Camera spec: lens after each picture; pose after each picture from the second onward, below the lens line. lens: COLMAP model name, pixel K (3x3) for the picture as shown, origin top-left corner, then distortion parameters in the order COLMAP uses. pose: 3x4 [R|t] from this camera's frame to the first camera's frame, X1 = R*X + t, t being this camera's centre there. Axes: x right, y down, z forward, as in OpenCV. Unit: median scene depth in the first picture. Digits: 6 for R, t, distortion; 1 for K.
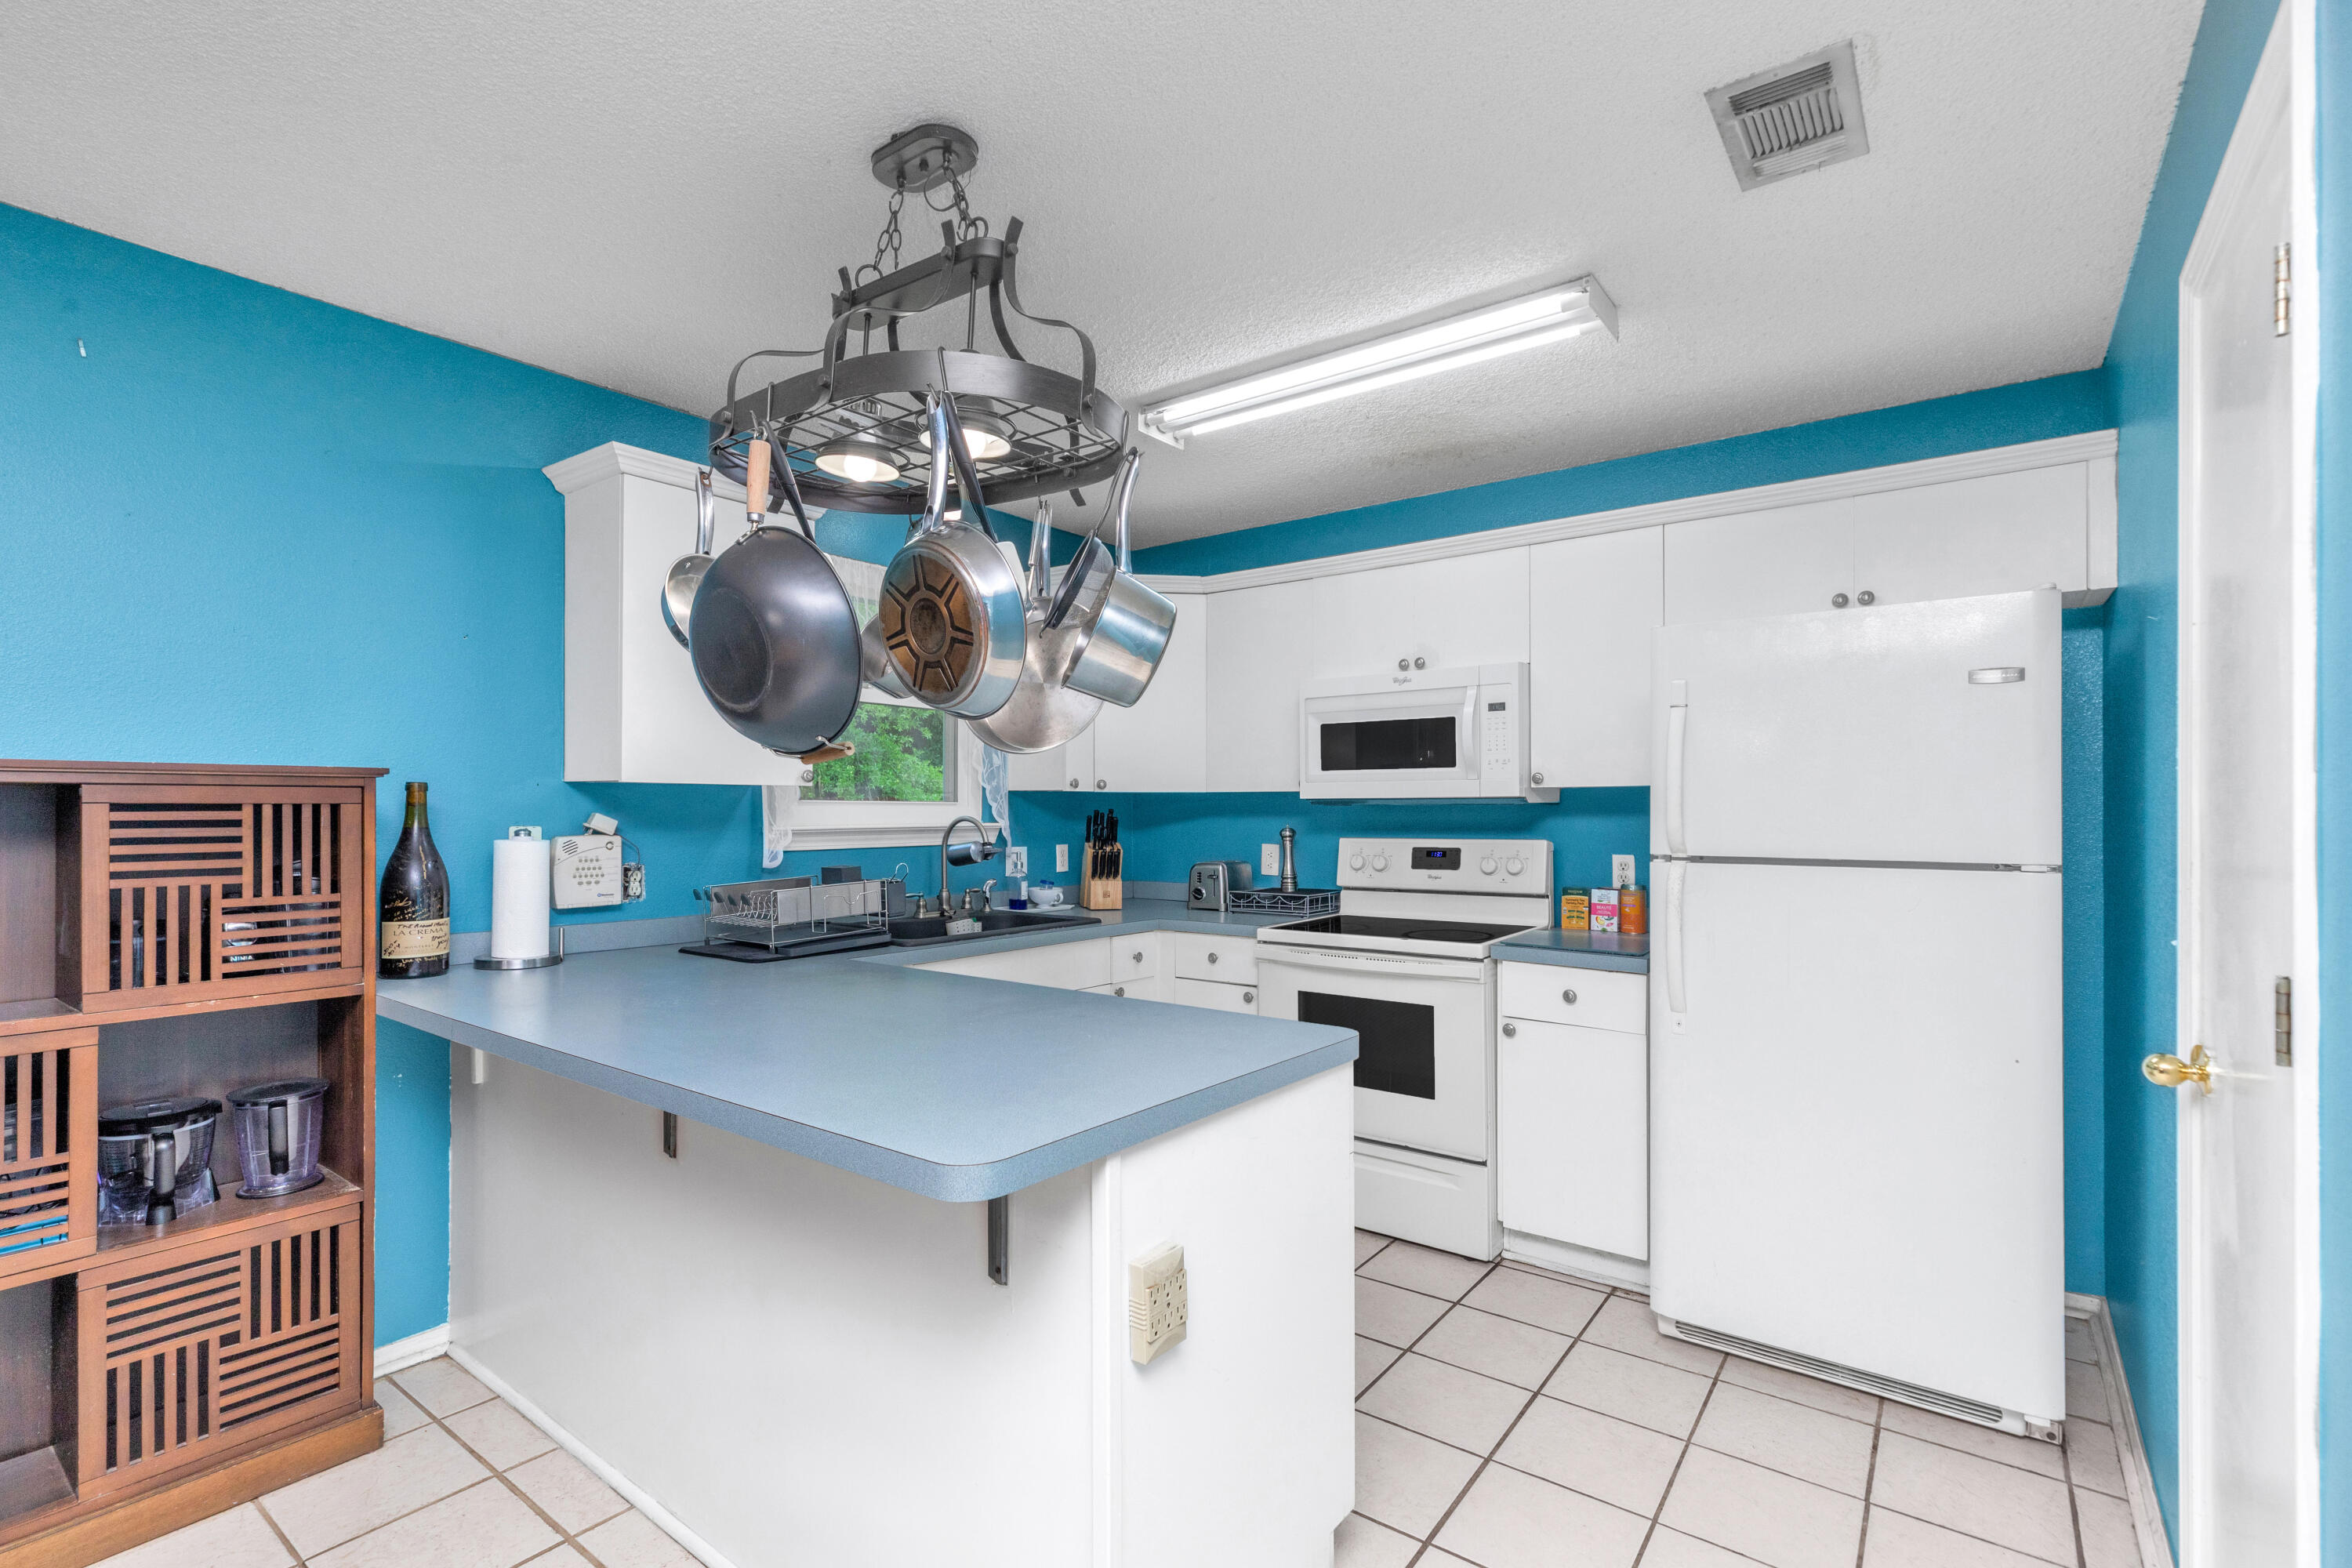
lens RADIAL K [[1080.6, 0, 1176.2], [0, 1080.6, 800.6], [0, 0, 1]] dist [-0.026782, -0.000096]
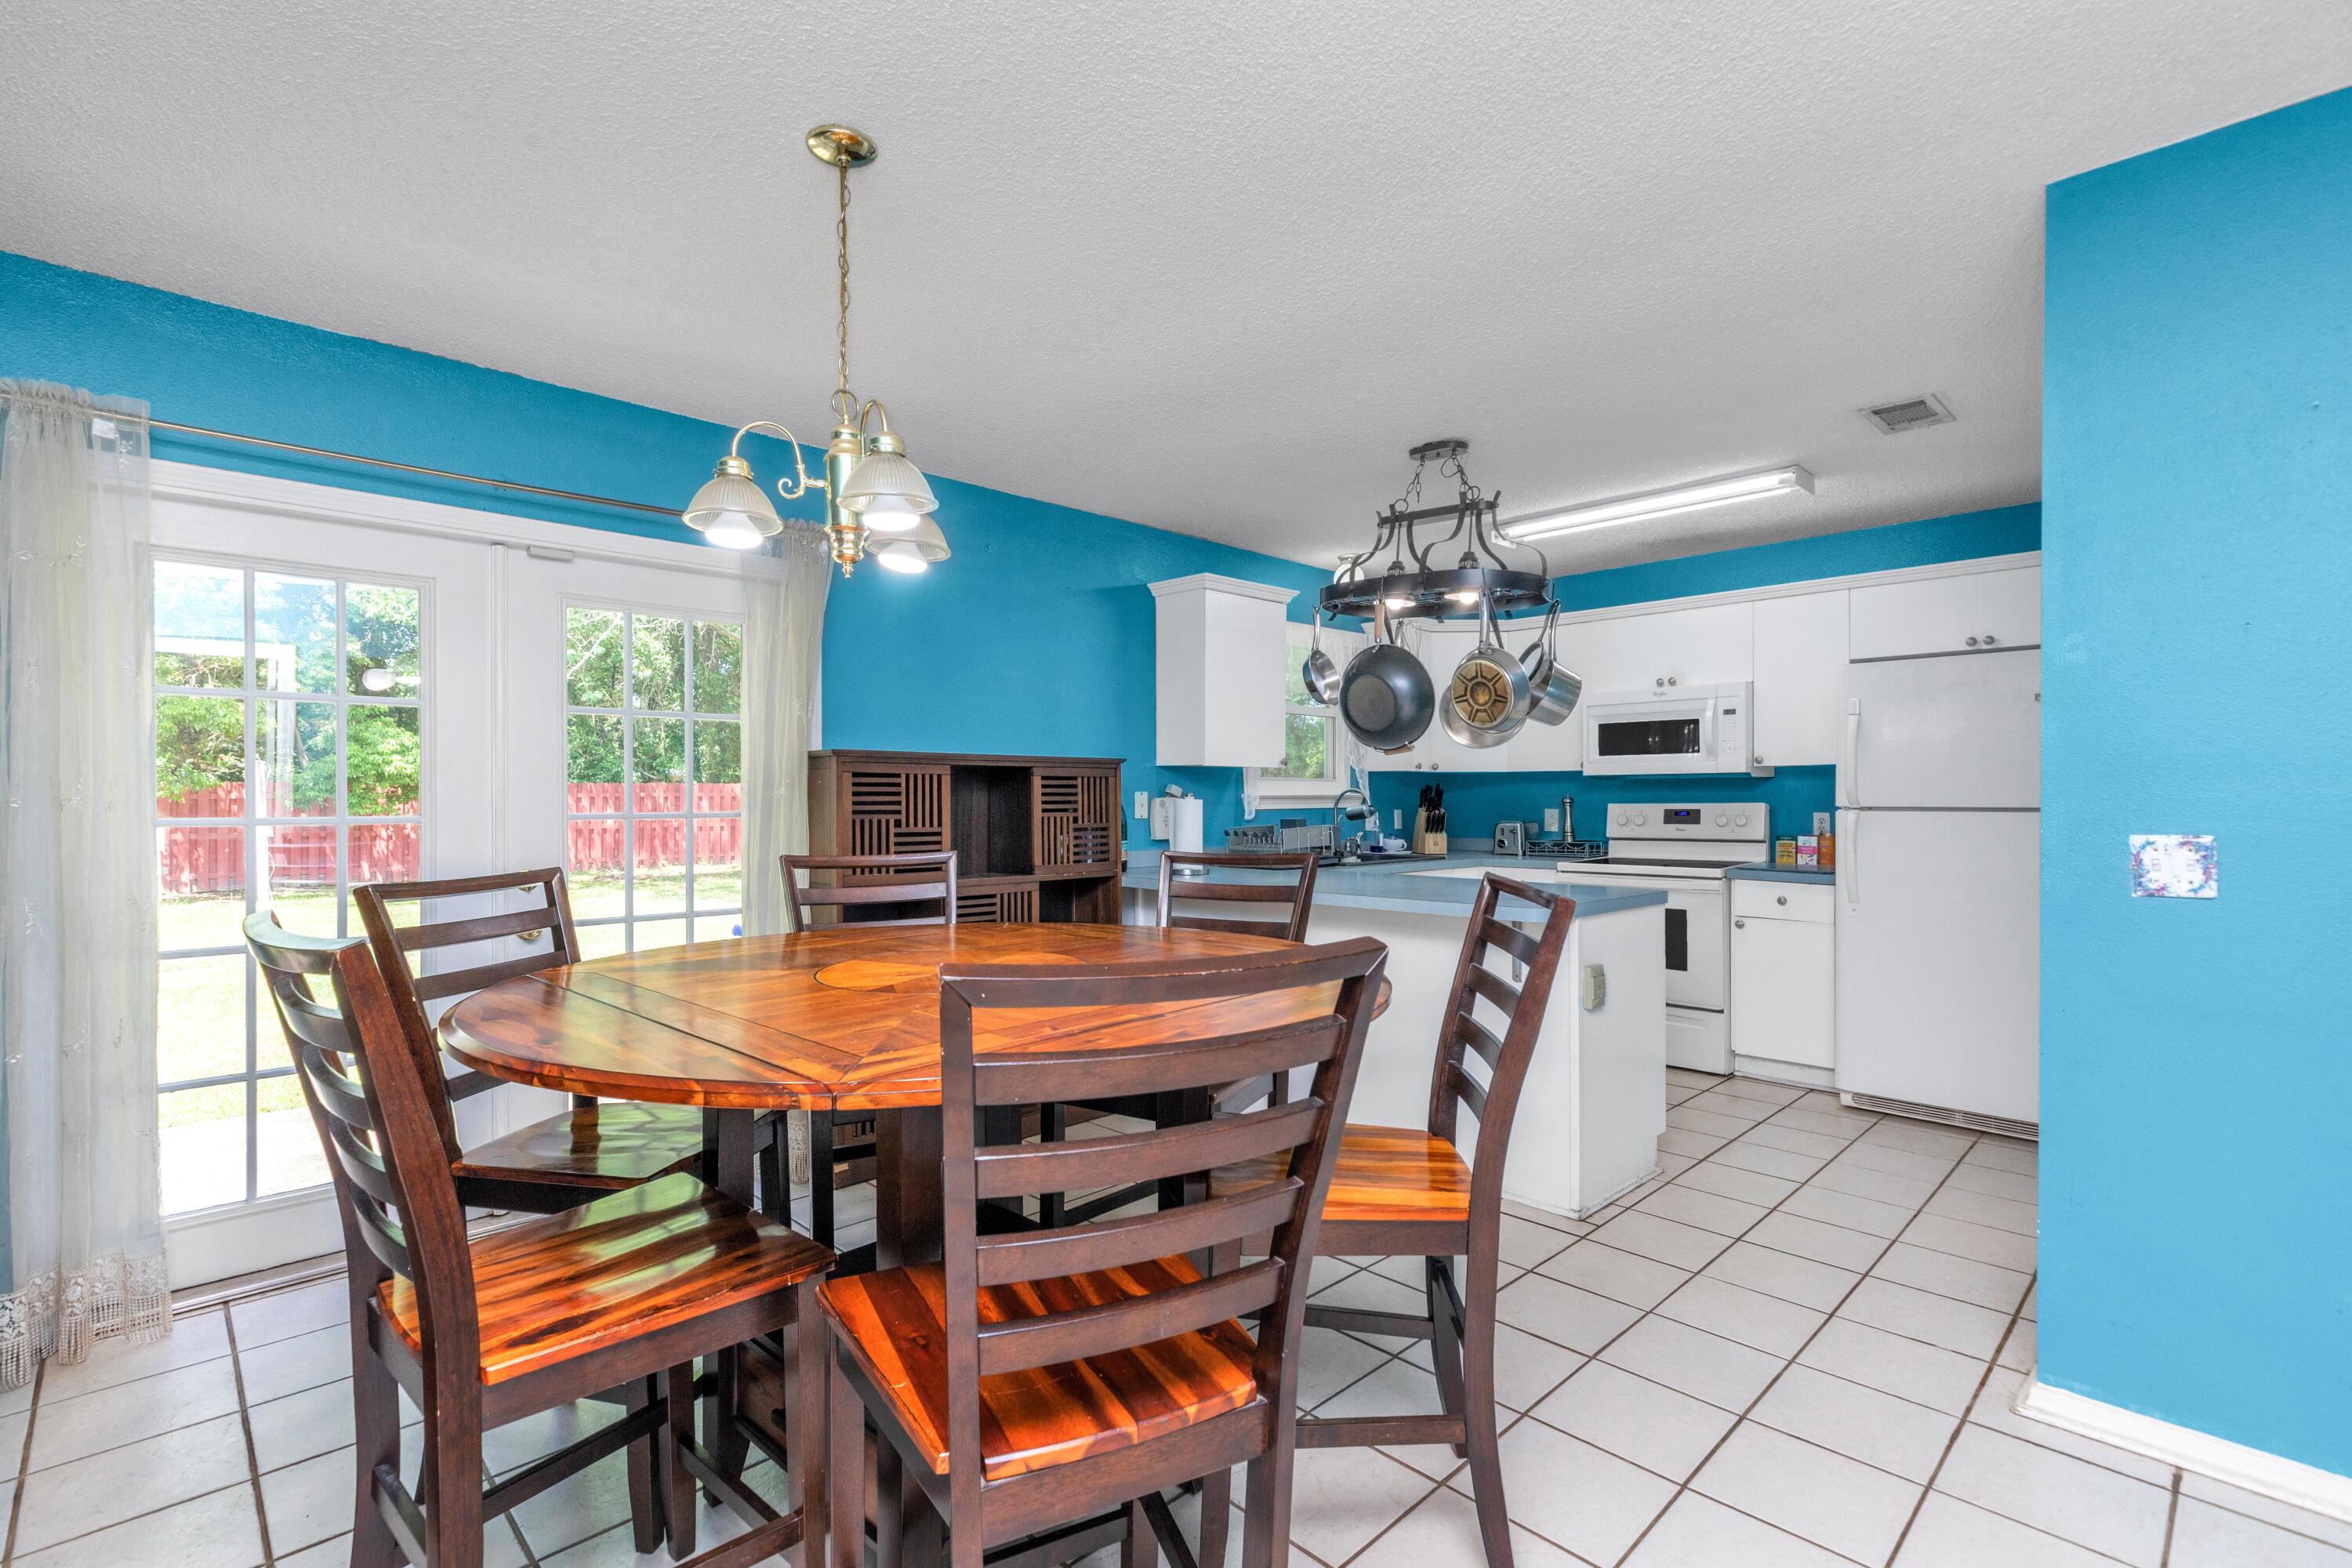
lens RADIAL K [[1080.6, 0, 1176.2], [0, 1080.6, 800.6], [0, 0, 1]] dist [-0.026782, -0.000096]
pose [[0.986760, -0.001854, -0.162179, -0.210647], [0.003767, 0.999927, 0.011489, 0.014905], [0.162146, -0.011948, 0.986695, -0.570034]]
